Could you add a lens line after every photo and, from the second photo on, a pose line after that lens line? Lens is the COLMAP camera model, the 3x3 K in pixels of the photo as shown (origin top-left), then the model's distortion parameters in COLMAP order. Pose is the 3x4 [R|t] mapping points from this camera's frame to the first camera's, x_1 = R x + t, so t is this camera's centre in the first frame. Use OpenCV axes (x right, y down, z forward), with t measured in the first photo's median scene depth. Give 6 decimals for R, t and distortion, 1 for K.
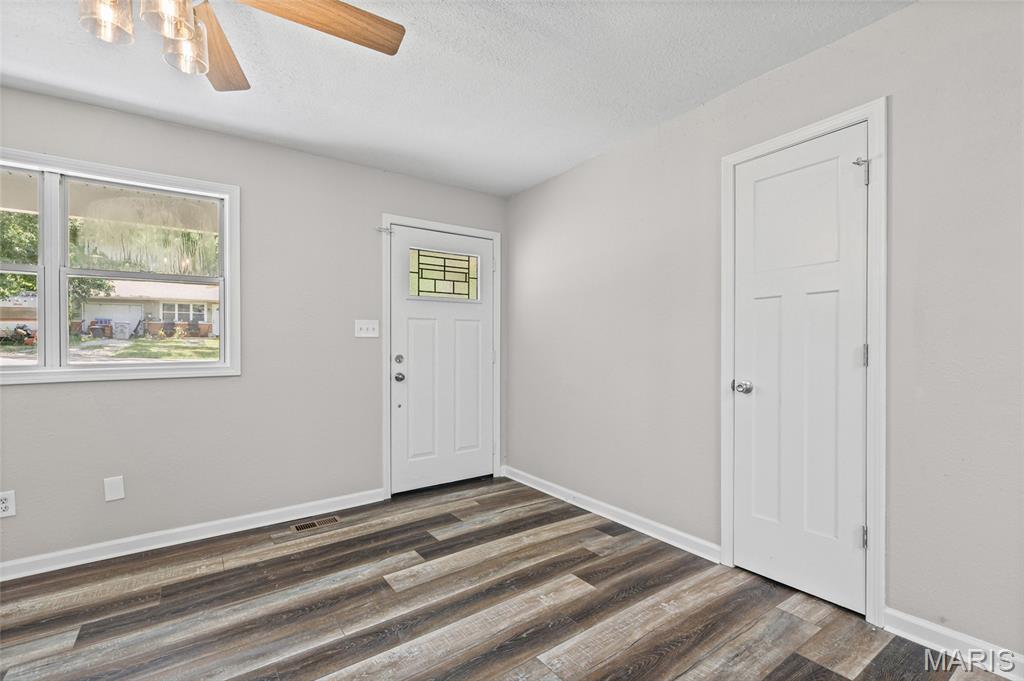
lens RADIAL K [[454.0, 0, 514.9], [0, 454.0, 364.8], [0, 0, 1]] dist [0.004492, -0.000855]
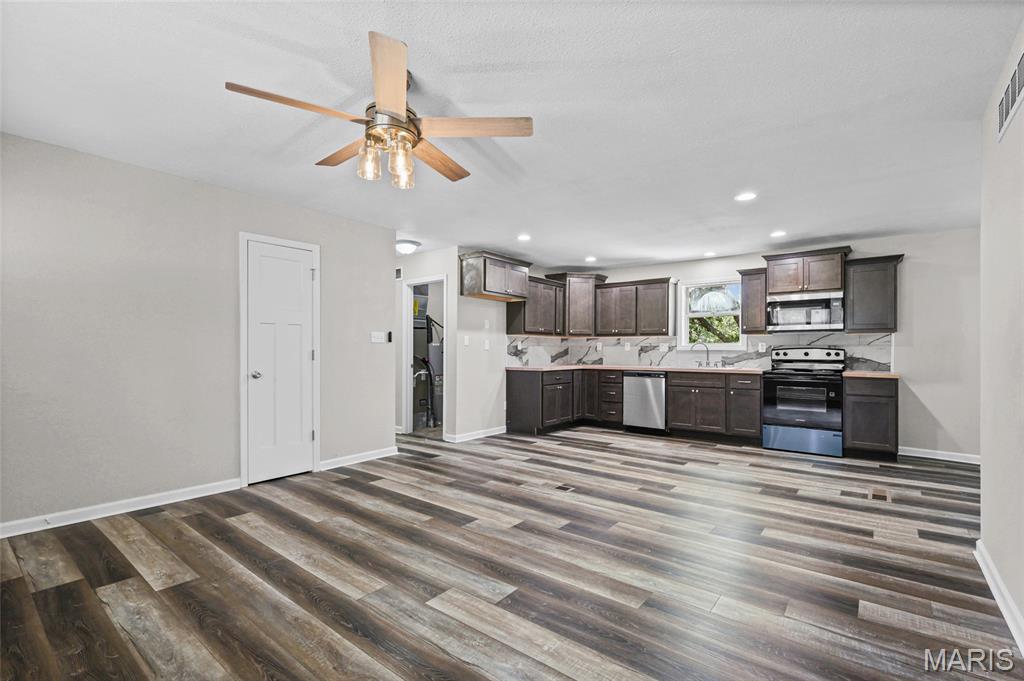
lens RADIAL K [[459.4, 0, 519.8], [0, 459.4, 346.3], [0, 0, 1]] dist [0.001641, -0.001419]
pose [[-0.279893, 0.017878, 0.959865, -1.272206], [0.035547, 0.999334, -0.008248, -0.006061], [-0.959373, 0.031812, -0.280342, 0.472426]]
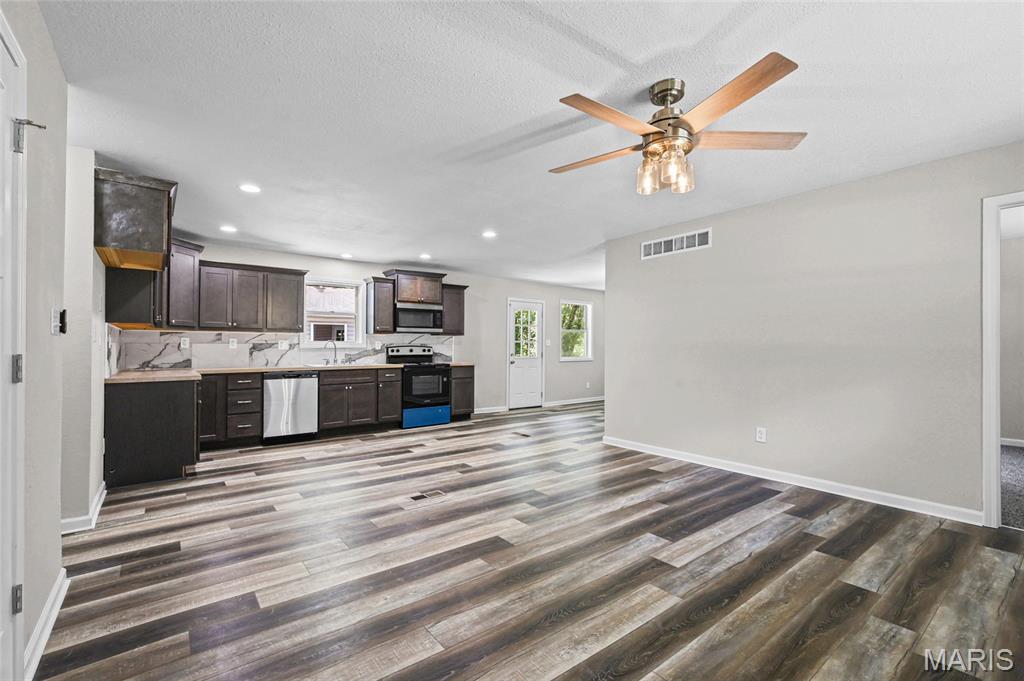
lens RADIAL K [[445.9, 0, 512.1], [0, 445.9, 339.6], [0, 0, 1]] dist [0.000917, 0.000188]
pose [[-0.999244, 0.009950, -0.037582, -0.050206], [0.009176, 0.999743, 0.020713, -0.059125], [0.037778, 0.020353, -0.999079, 1.327591]]
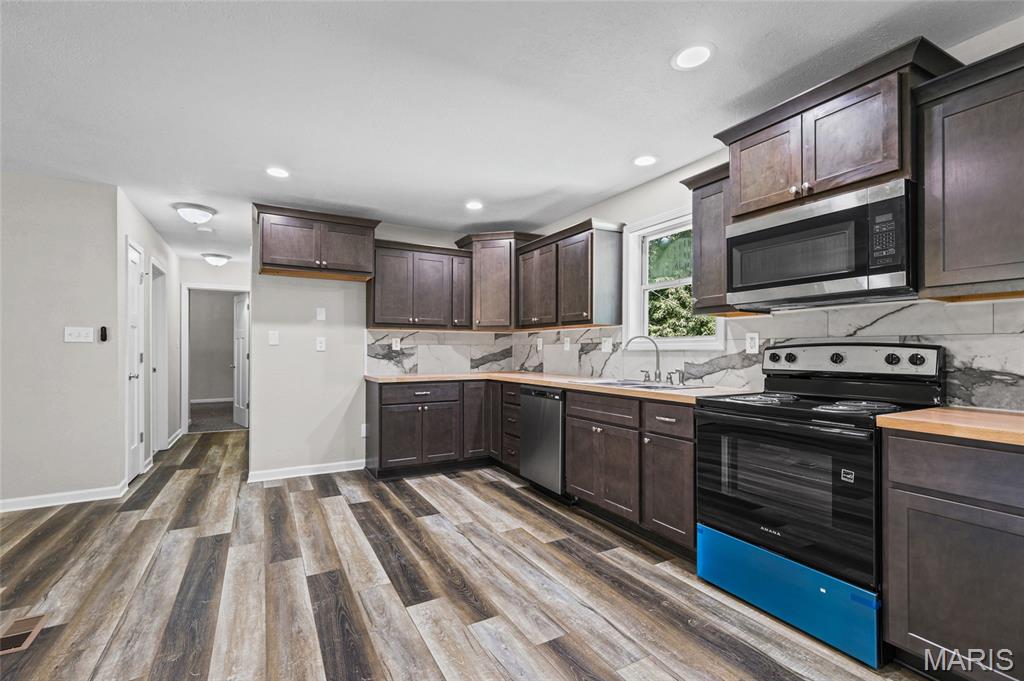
lens RADIAL K [[454.0, 0, 513.6], [0, 454.0, 347.6], [0, 0, 1]] dist [0.004492, -0.000855]
pose [[0.115081, 0.016277, 0.993223, -0.480749], [0.037163, 0.999095, -0.020679, 0.035929], [-0.992661, 0.039291, 0.114372, -0.955514]]
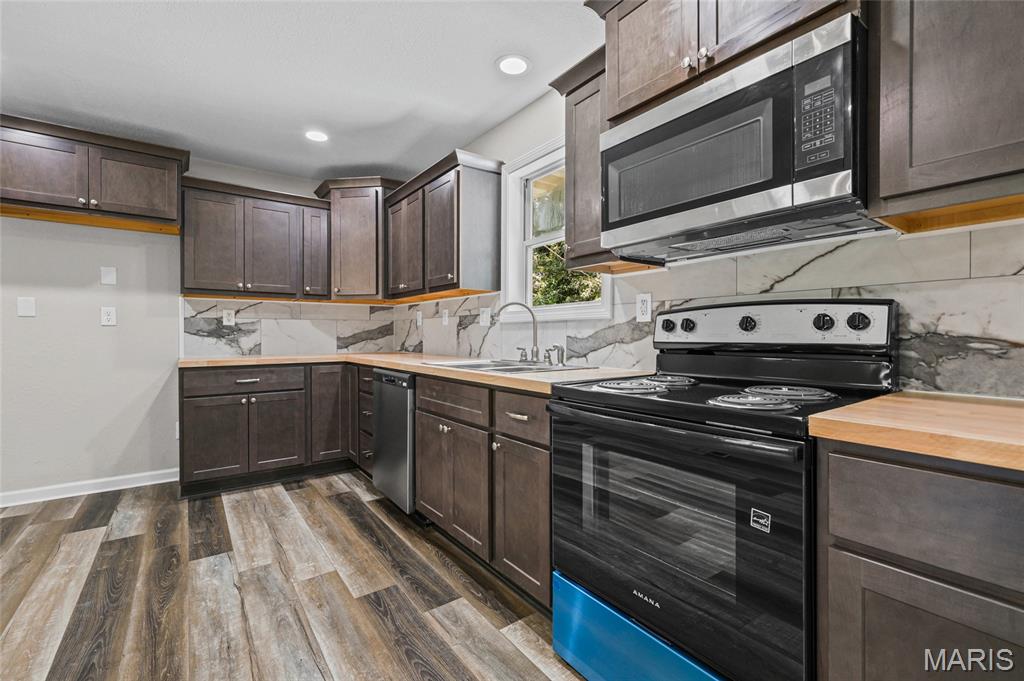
lens RADIAL K [[445.9, 0, 514.3], [0, 445.9, 336.1], [0, 0, 1]] dist [0.000917, 0.000188]
pose [[-0.009490, 0.004643, 0.999944, -0.124958], [0.042135, 0.999103, -0.004239, 0.067867], [-0.999067, 0.042093, -0.009677, -1.157975]]
